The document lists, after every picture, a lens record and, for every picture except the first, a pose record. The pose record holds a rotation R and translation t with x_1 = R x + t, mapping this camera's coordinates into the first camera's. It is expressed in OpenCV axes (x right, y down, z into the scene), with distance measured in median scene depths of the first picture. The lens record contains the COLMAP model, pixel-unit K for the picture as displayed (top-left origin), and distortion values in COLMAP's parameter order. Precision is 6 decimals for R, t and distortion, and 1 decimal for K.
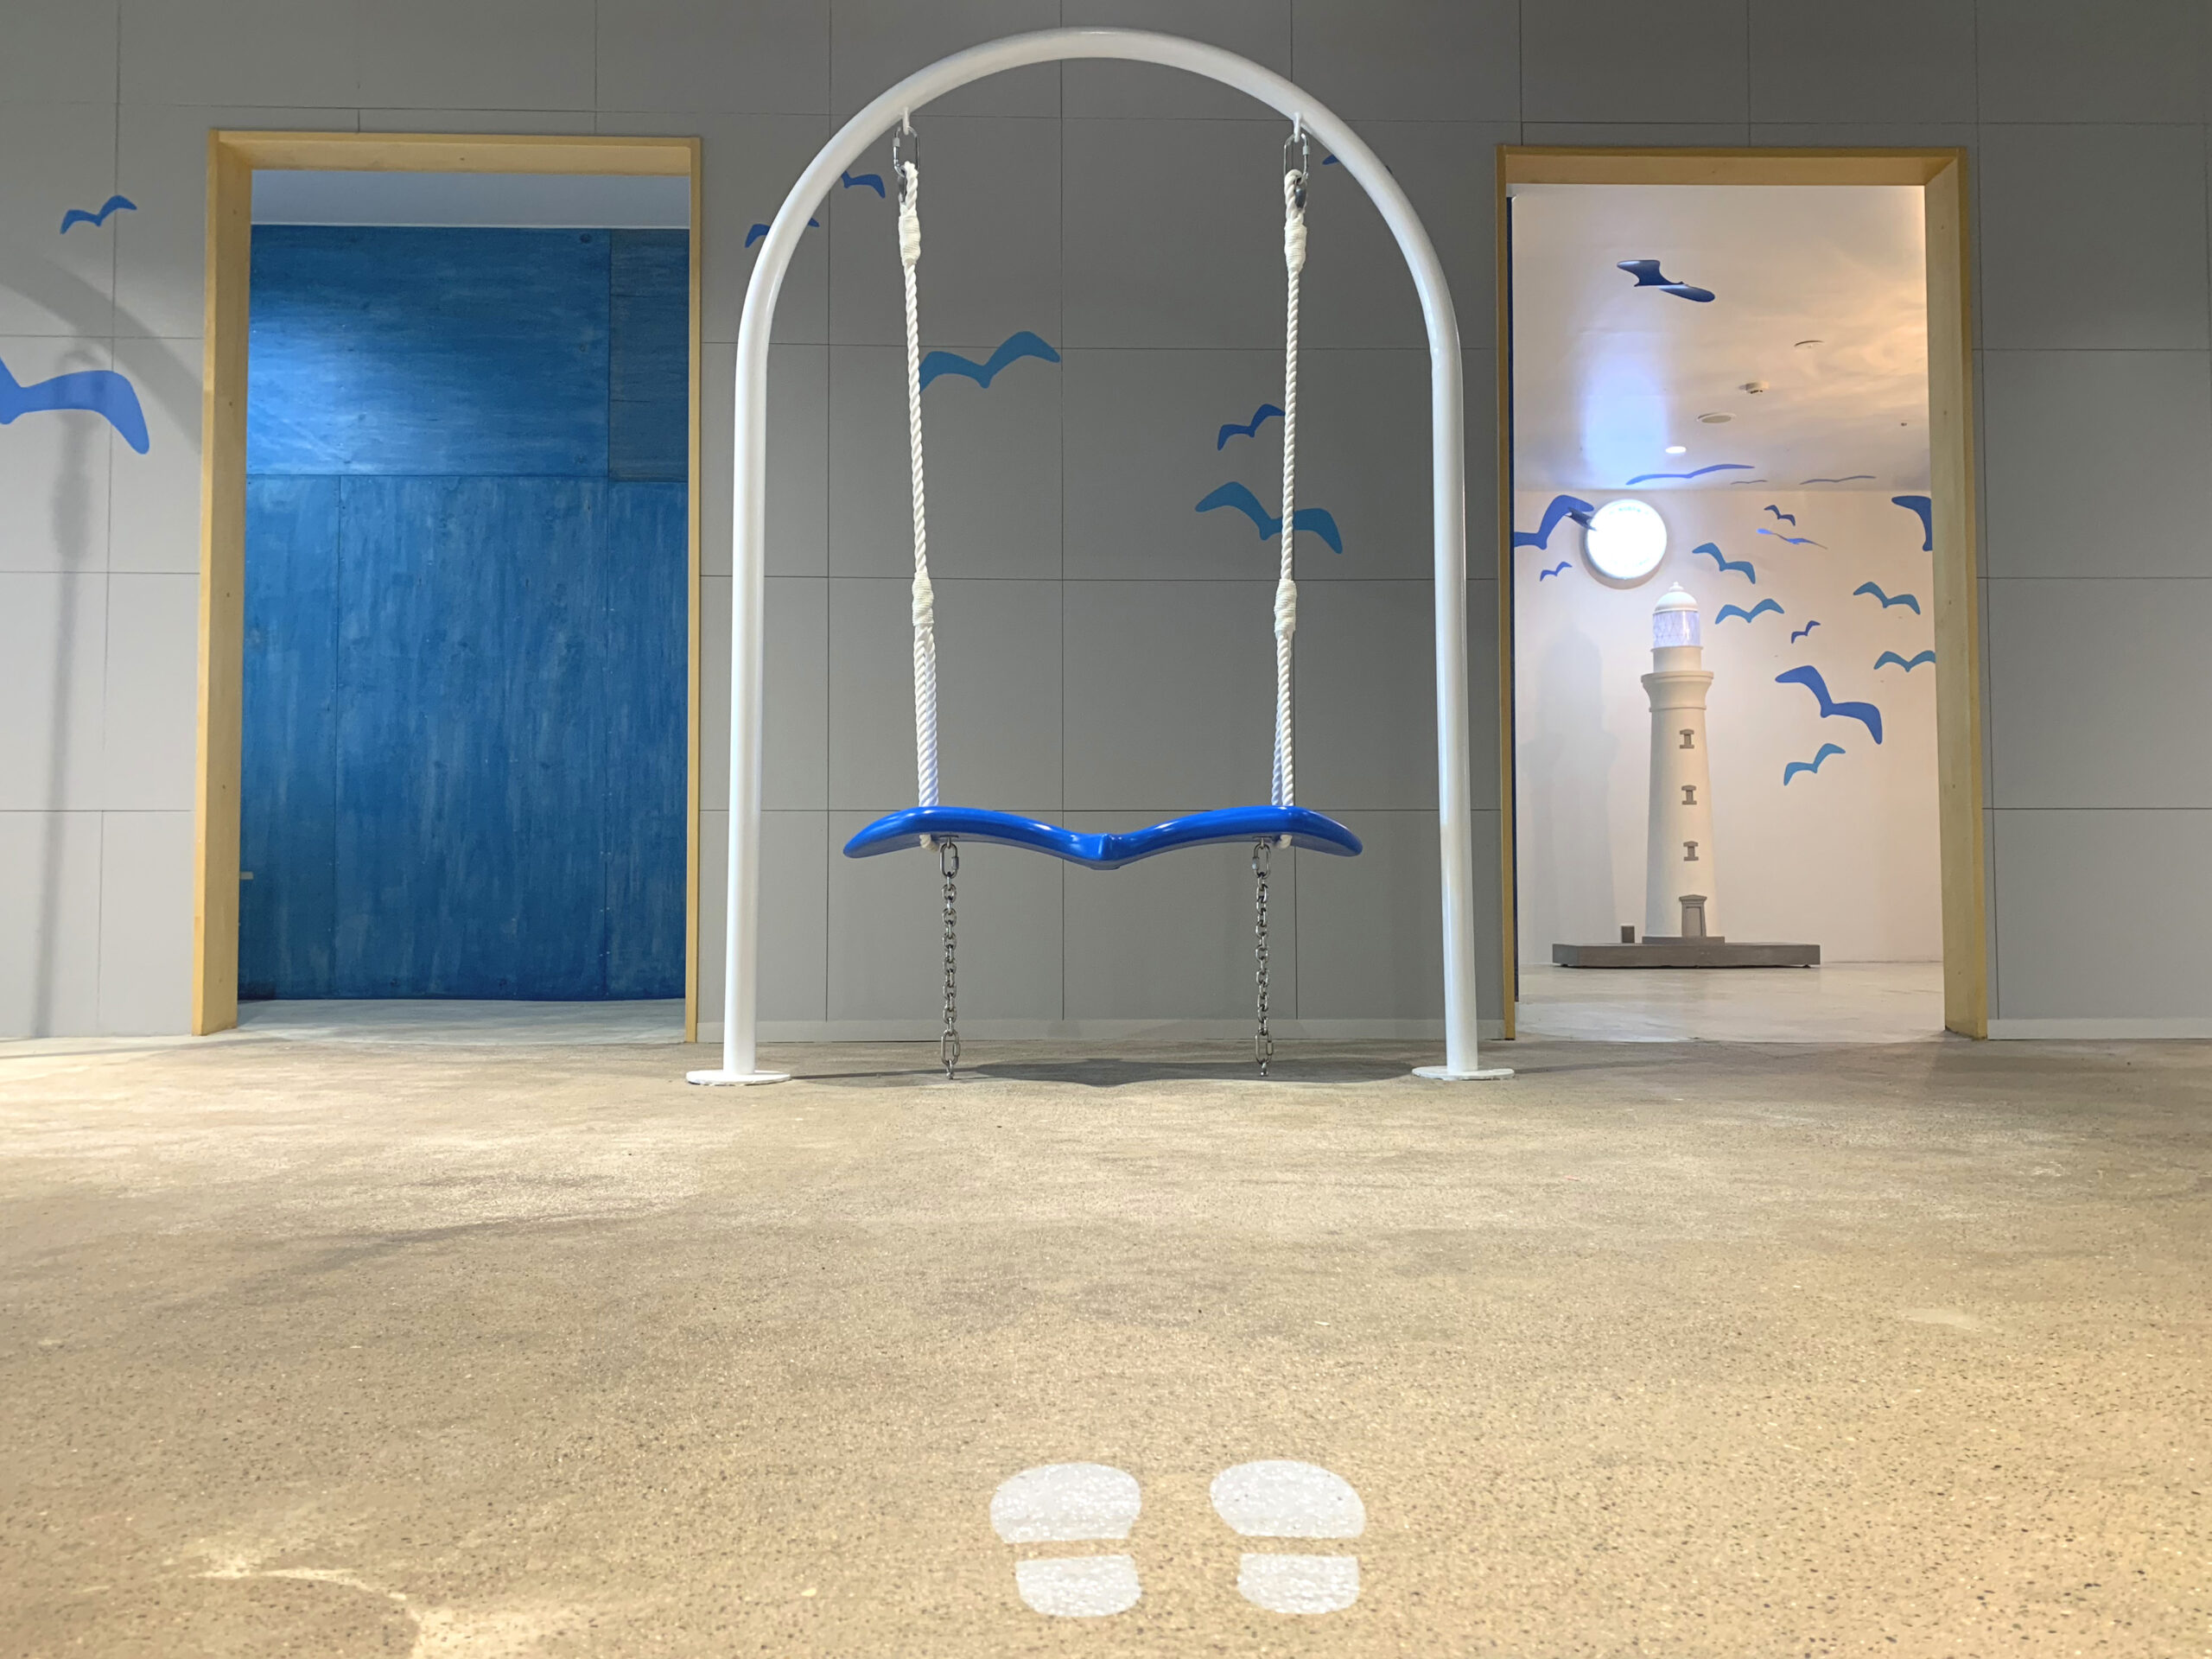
lens RADIAL K [[1703.3, 0, 1105.7], [0, 1703.3, 864.1], [0, 0, 1]] dist [0.057427, -0.104932]
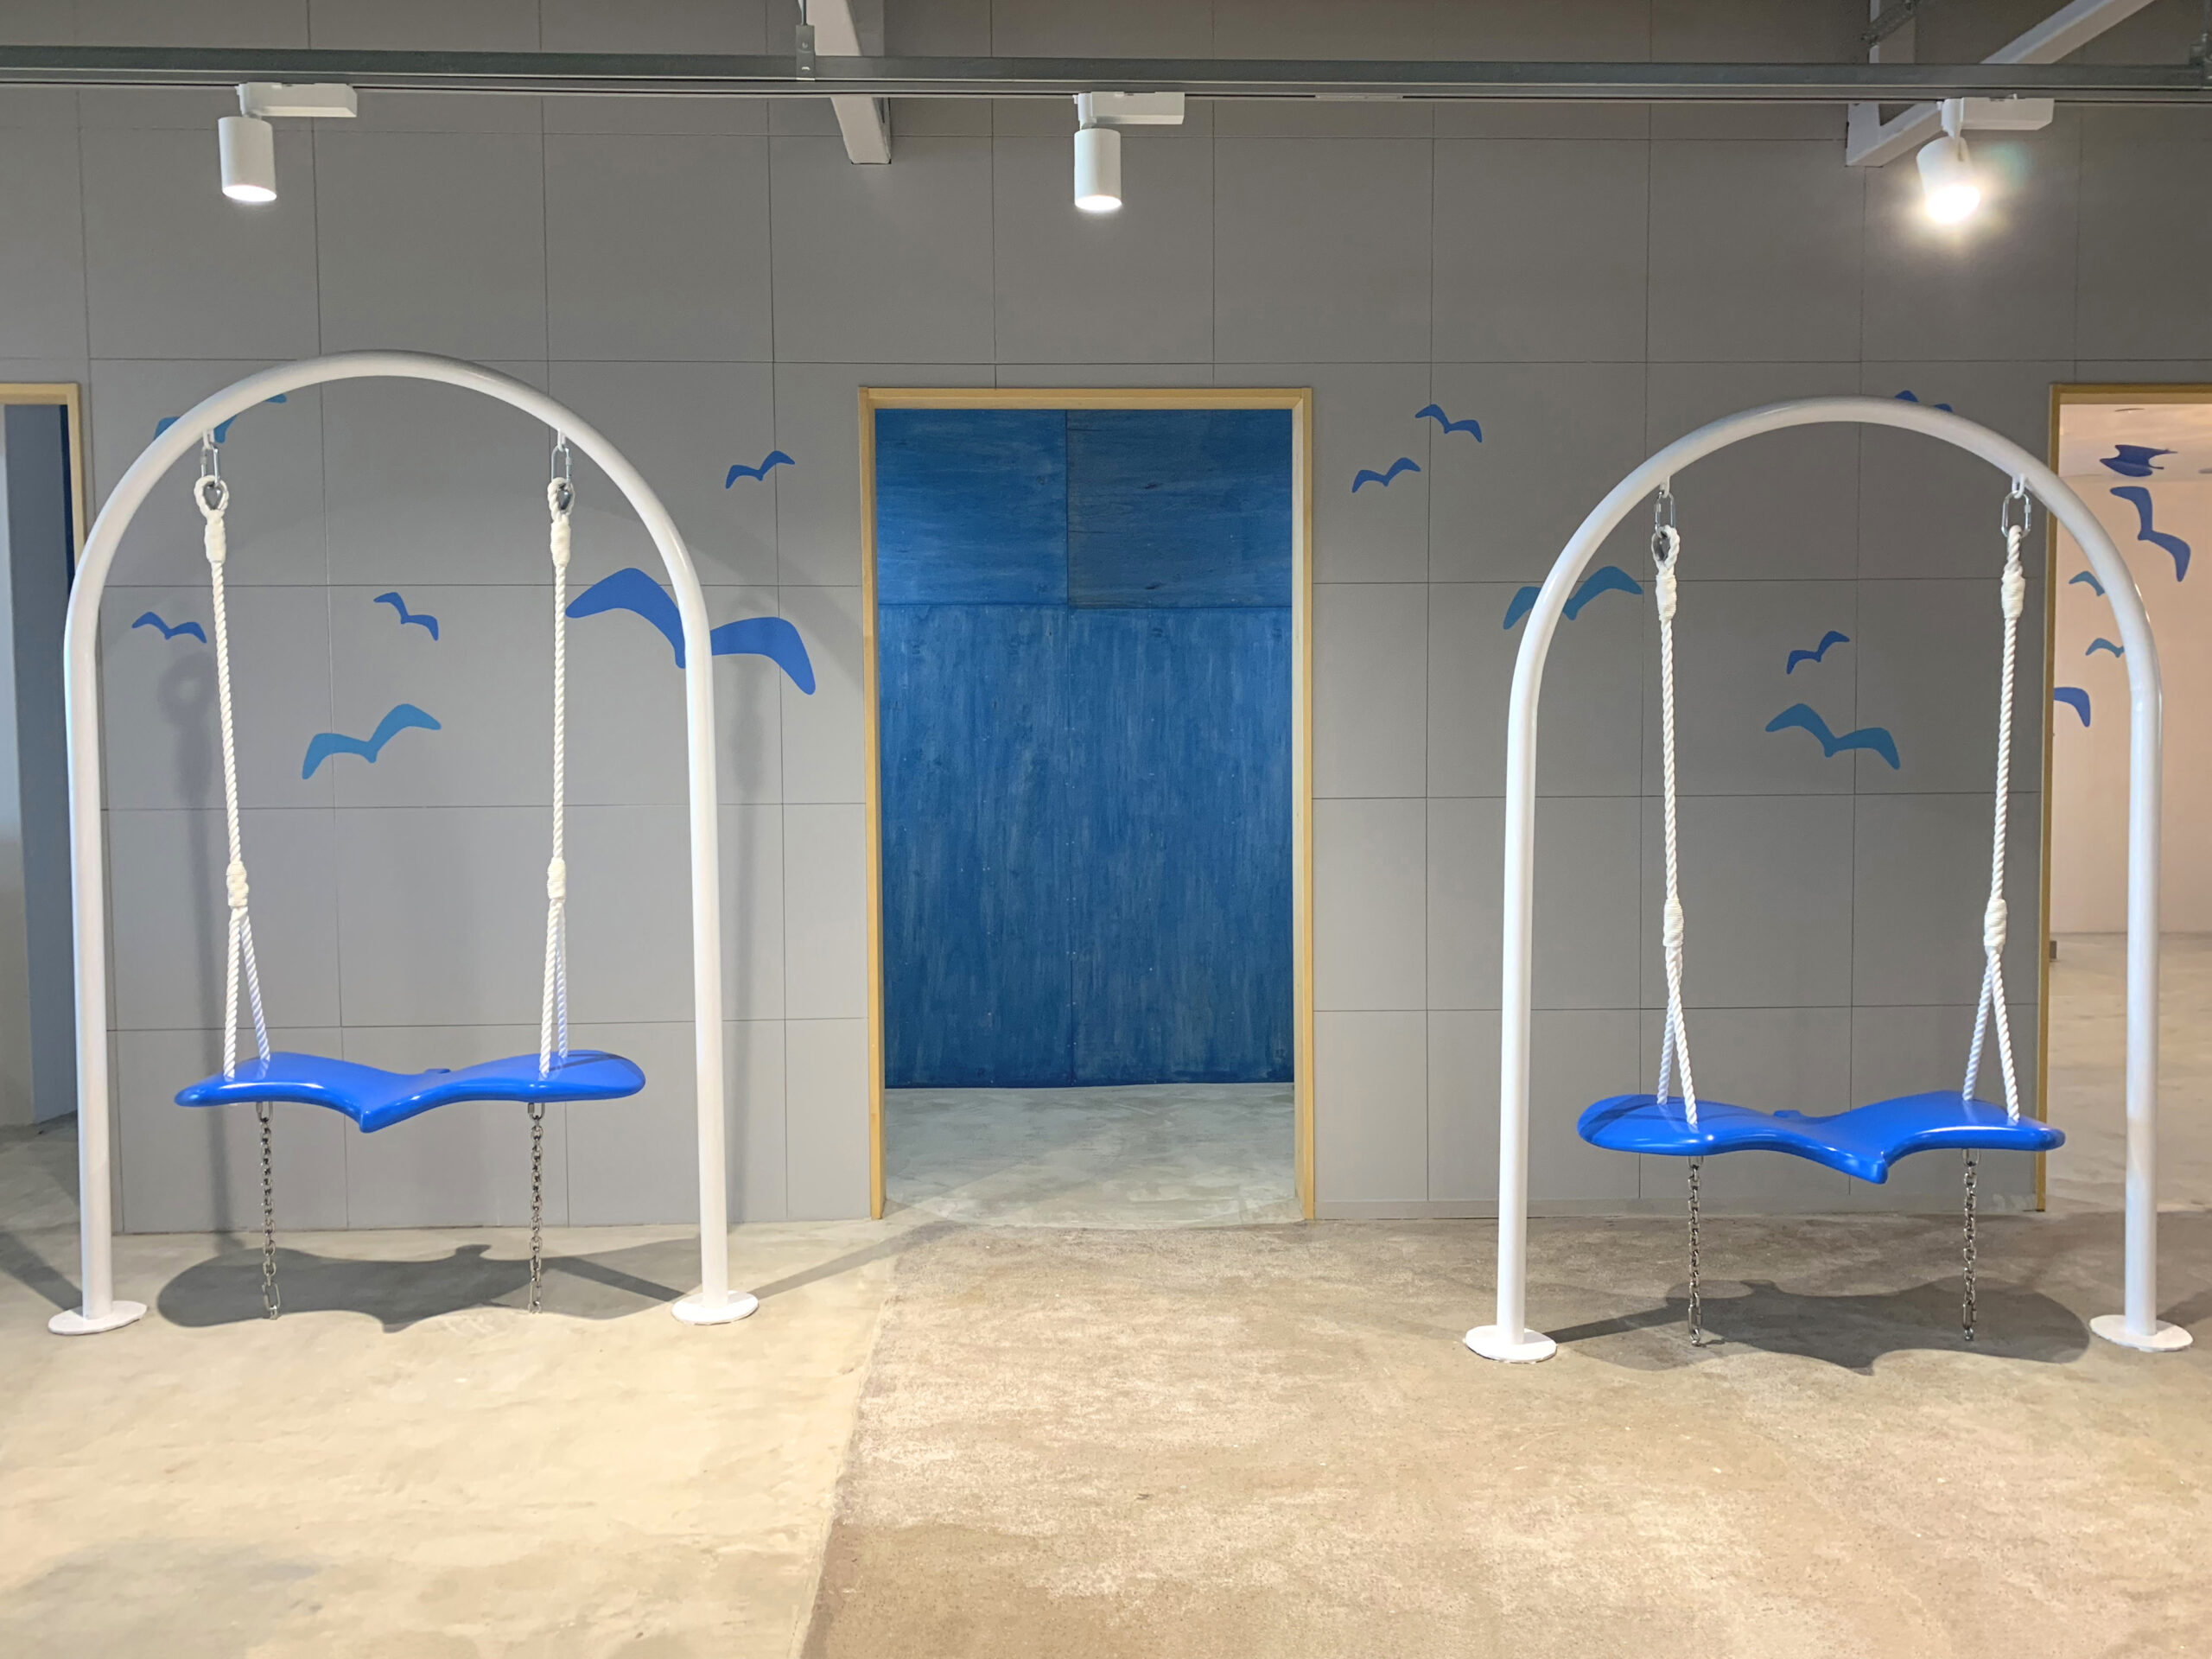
lens RADIAL K [[1652.5, 0, 1106.0], [0, 1652.5, 829.5], [0, 0, 1]] dist [0.083844, -0.095253]
pose [[0.999935, -0.005889, 0.009728, -0.279341], [0.004966, 0.995721, 0.092277, -0.182322], [-0.010229, -0.092223, 0.995686, -0.045545]]
